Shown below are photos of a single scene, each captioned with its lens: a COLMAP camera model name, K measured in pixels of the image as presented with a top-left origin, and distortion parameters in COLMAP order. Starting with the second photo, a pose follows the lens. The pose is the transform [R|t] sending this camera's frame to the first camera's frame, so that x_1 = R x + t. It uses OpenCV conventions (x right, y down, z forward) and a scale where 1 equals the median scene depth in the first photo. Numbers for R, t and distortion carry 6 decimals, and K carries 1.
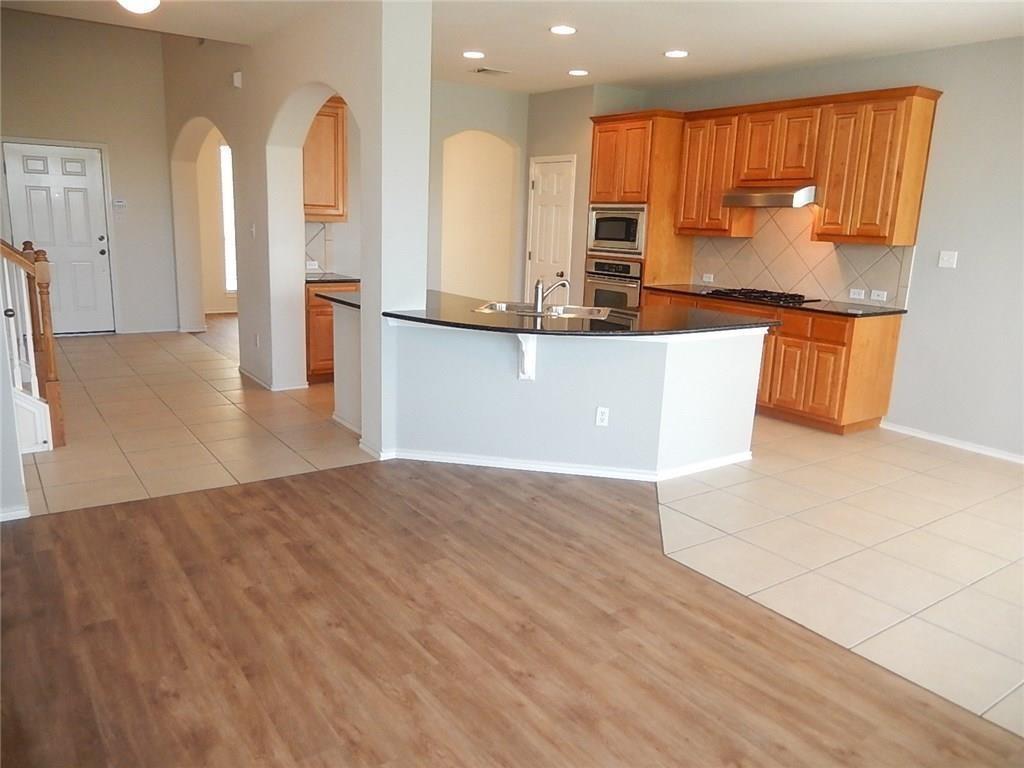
lens RADIAL K [[758.7, 0, 512.4], [0, 758.7, 383.6], [0, 0, 1]] dist [0.005647, 0.009203]
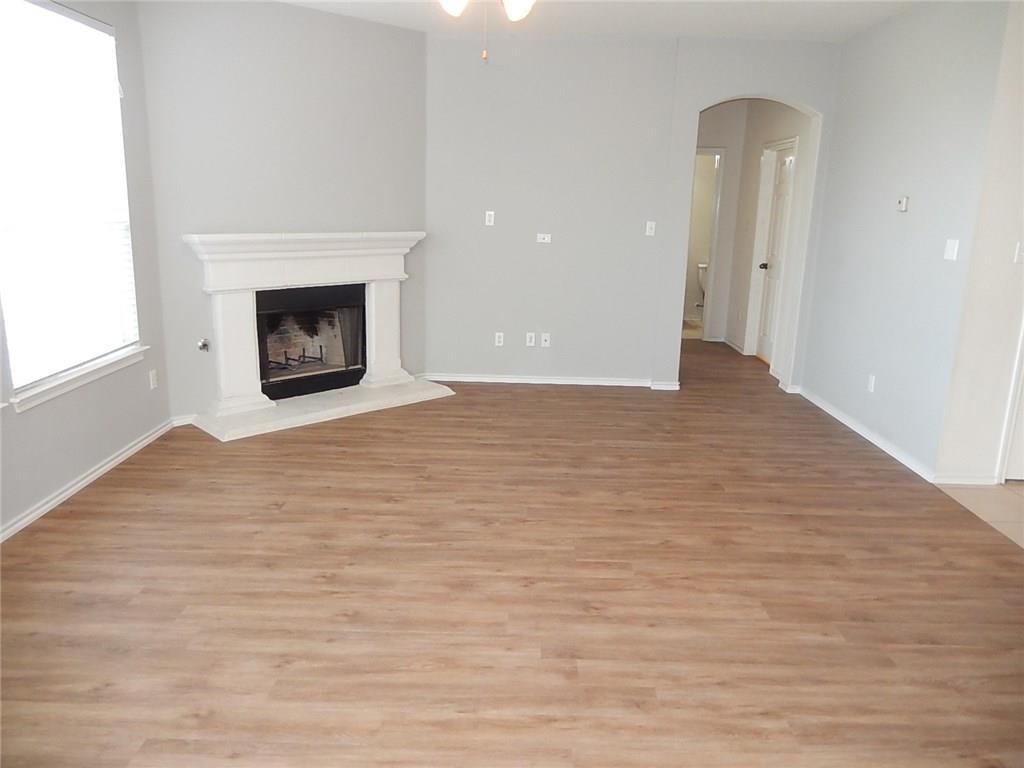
lens RADIAL K [[758.7, 0, 512.3], [0, 758.7, 383.3], [0, 0, 1]] dist [0.005647, 0.009203]
pose [[-0.573846, 0.141745, -0.806603, 0.838287], [-0.223547, 0.920395, 0.320780, -0.251527], [0.787863, 0.364392, -0.496478, 1.285297]]
